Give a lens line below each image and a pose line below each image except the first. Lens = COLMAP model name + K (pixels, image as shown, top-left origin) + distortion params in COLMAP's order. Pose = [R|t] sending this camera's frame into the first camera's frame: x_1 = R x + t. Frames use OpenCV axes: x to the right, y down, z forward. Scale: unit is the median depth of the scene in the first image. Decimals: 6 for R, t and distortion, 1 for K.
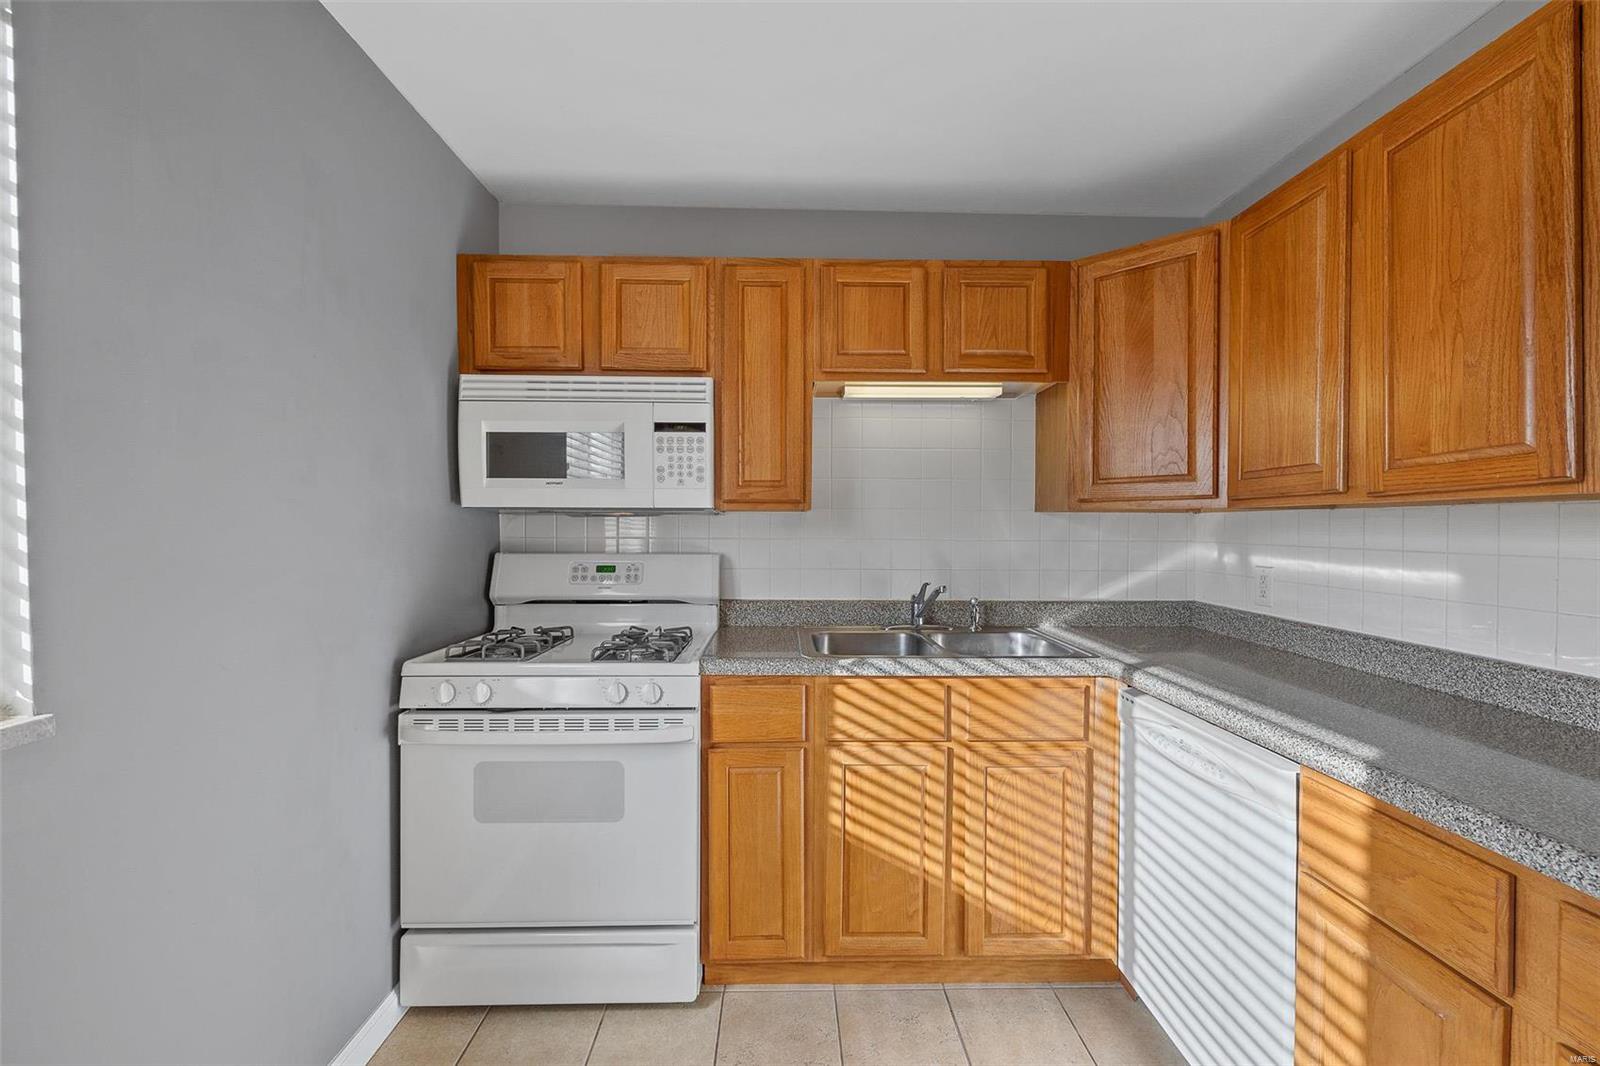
lens RADIAL K [[678.3, 0, 800.0], [0, 678.3, 533.0], [0, 0, 1]] dist [-0.000376, -0.000590]
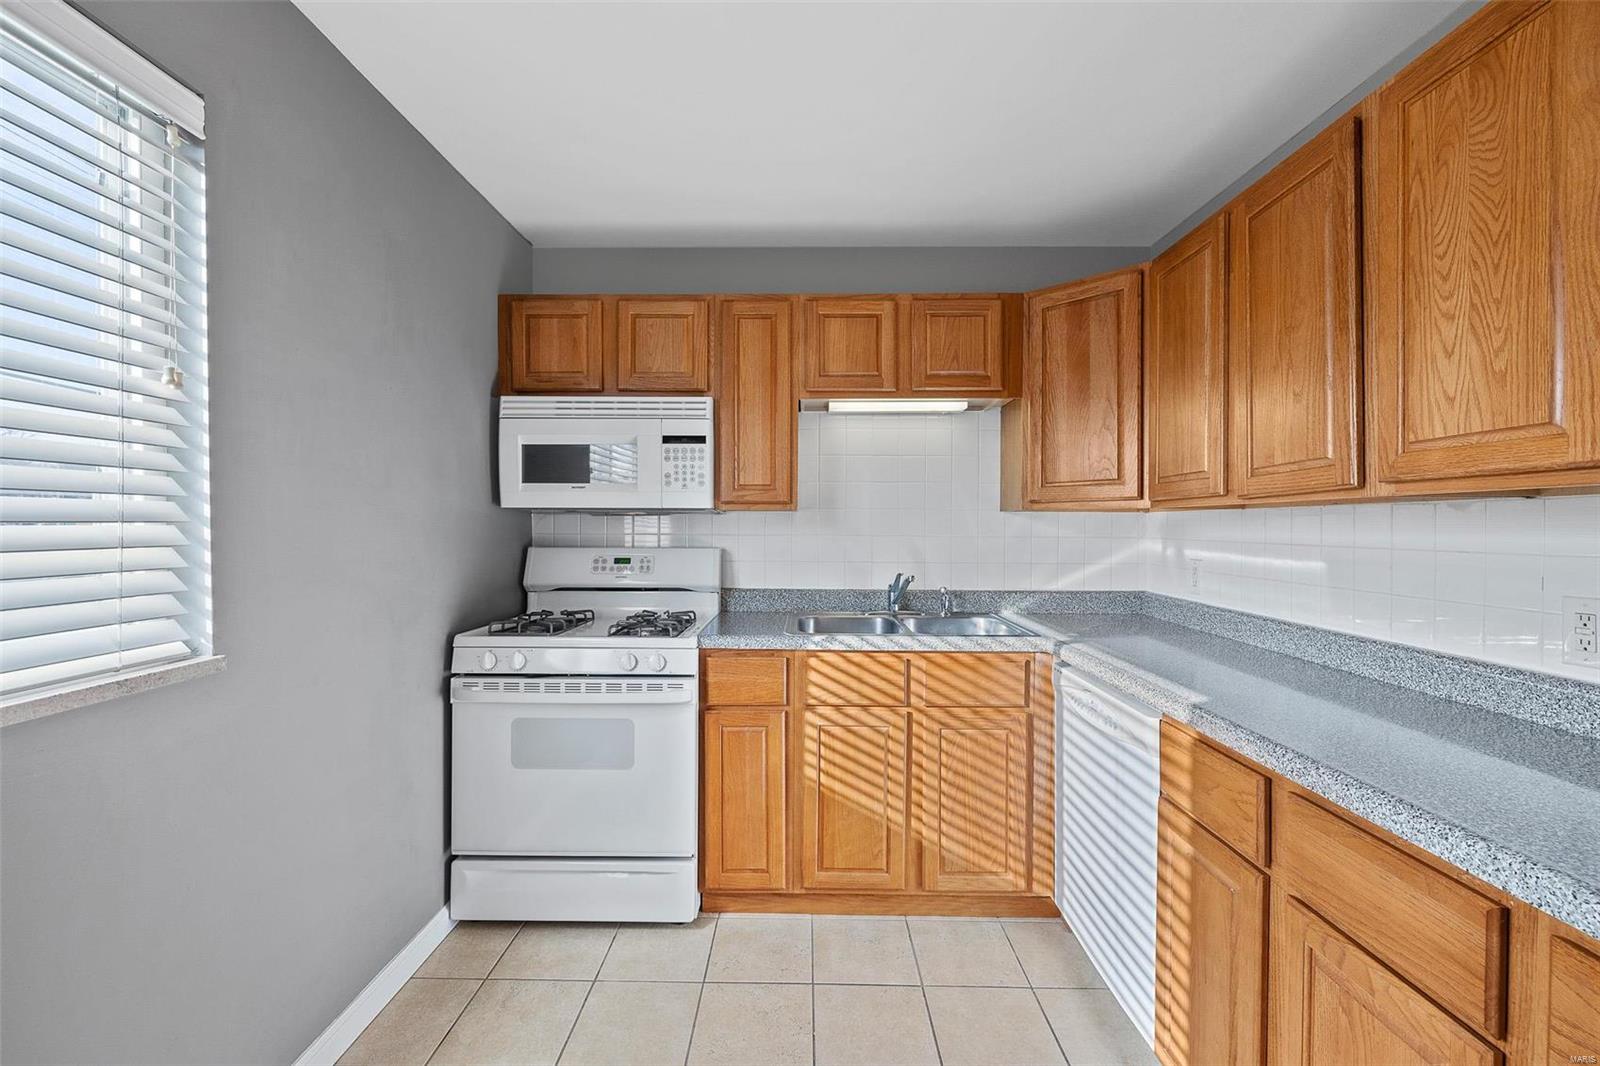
lens RADIAL K [[678.5, 0, 797.9], [0, 678.5, 525.7], [0, 0, 1]] dist [-0.000121, -0.000100]
pose [[0.999267, 0.000415, -0.038291, 0.068598], [-0.000790, 0.999952, -0.009777, 0.004793], [0.038286, 0.009800, 0.999219, -0.175129]]
